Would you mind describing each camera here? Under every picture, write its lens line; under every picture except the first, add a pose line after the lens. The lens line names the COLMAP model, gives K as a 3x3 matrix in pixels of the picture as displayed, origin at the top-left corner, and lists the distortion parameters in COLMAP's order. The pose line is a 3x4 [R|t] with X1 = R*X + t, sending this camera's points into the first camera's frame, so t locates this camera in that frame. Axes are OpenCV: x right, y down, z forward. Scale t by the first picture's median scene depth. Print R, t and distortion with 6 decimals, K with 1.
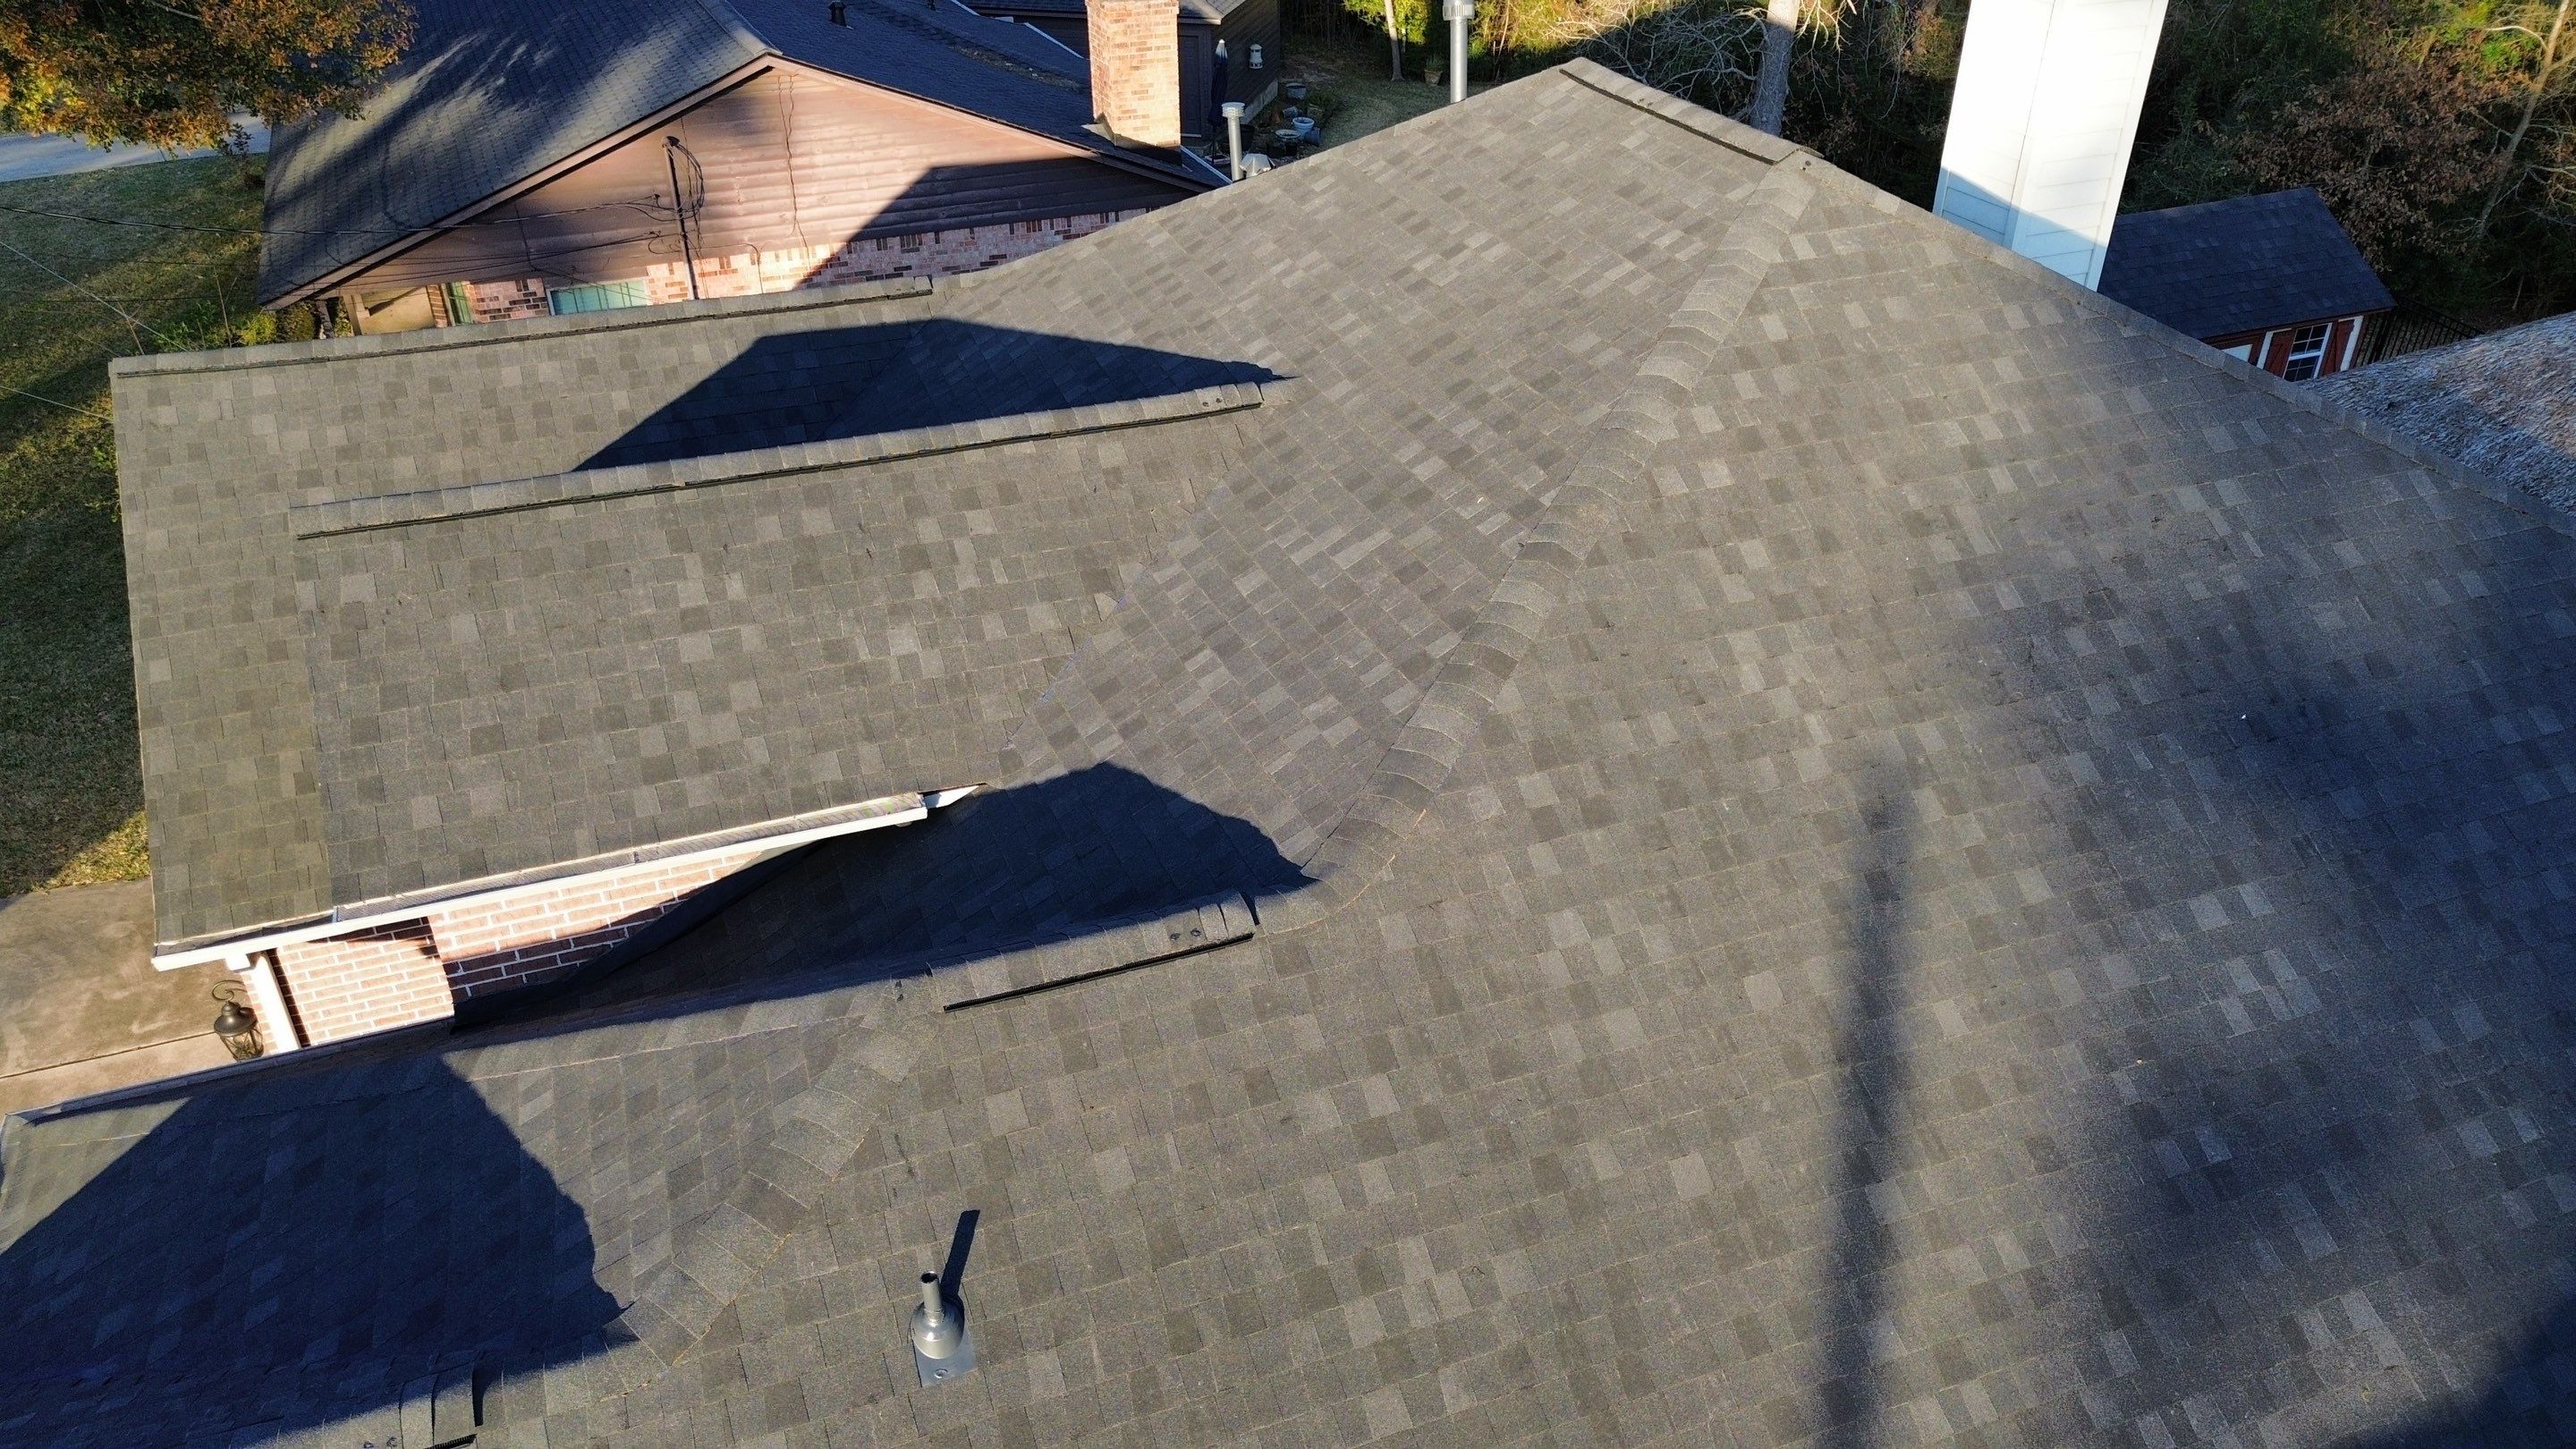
lens RADIAL K [[1822.4, 0, 1288.4], [0, 1822.4, 737.1], [0, 0, 1]] dist [0.080991, -0.081563]
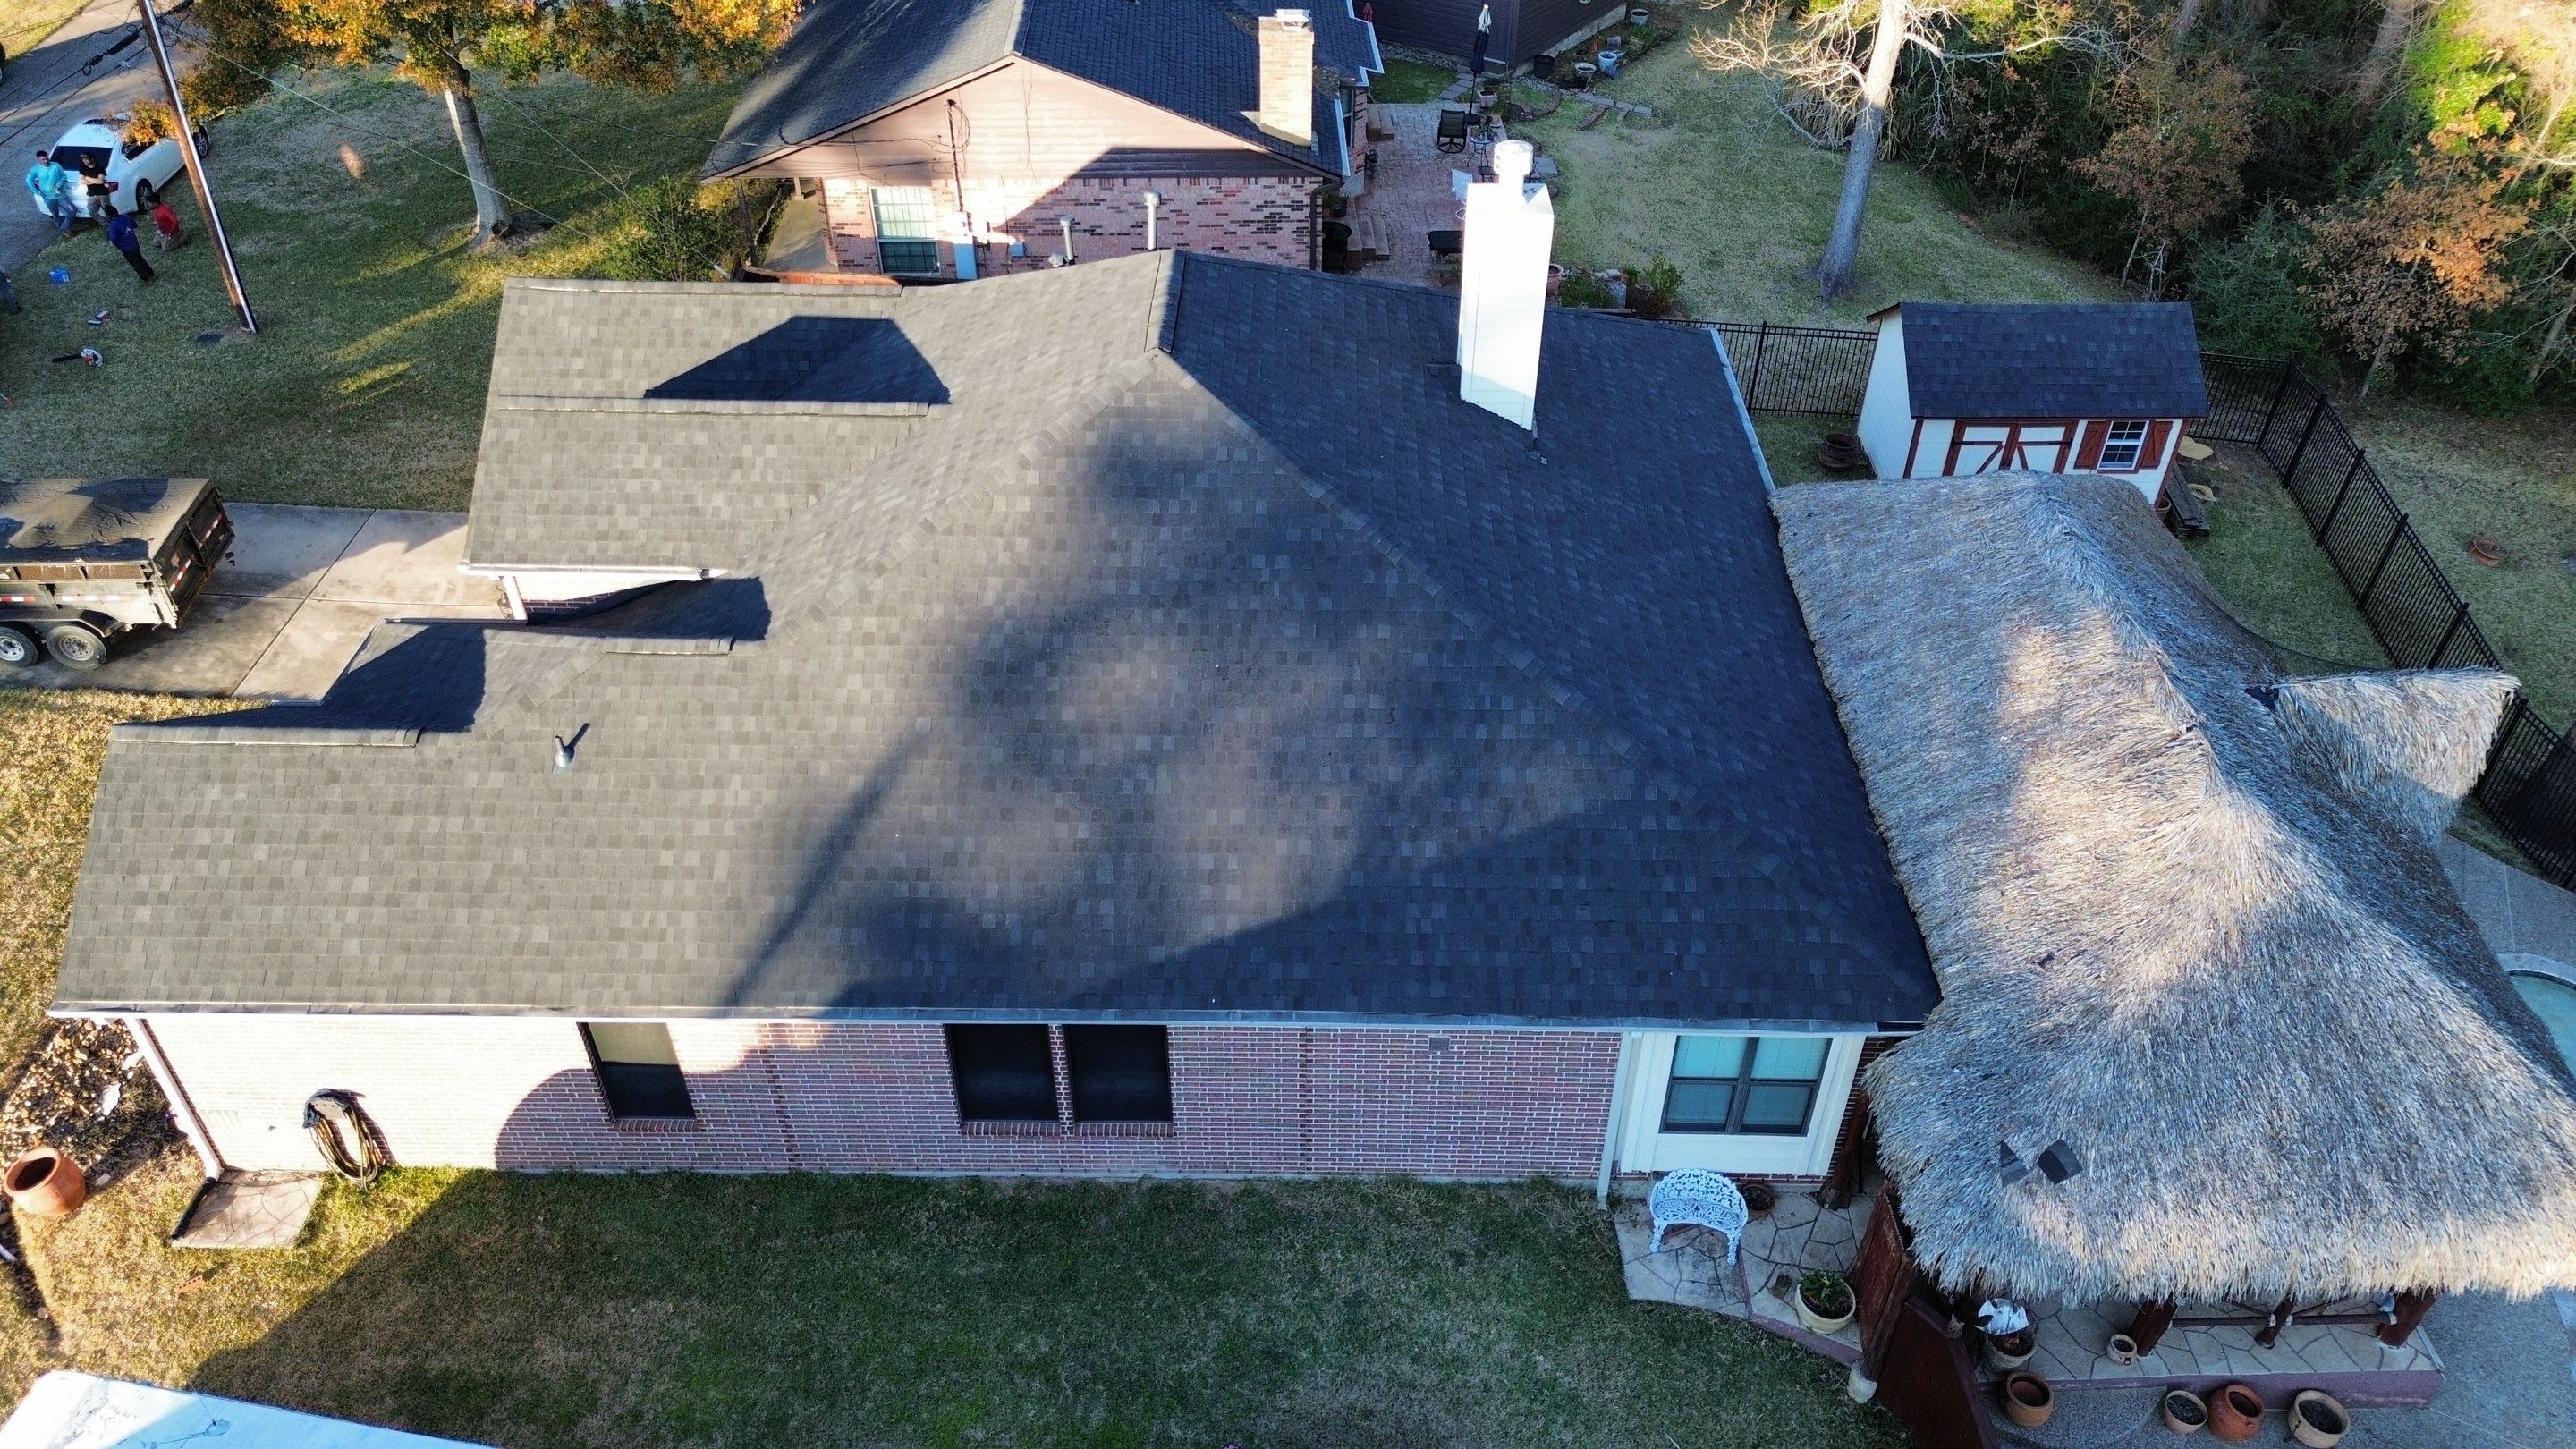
lens RADIAL K [[1822.4, 0, 1287.9], [0, 1822.4, 727.9], [0, 0, 1]] dist [0.080991, -0.081563]
pose [[0.927780, 0.237032, -0.288167, 1.000222], [-0.199700, 0.967818, 0.153127, -0.231265], [0.315189, -0.084521, 0.945258, -0.809927]]
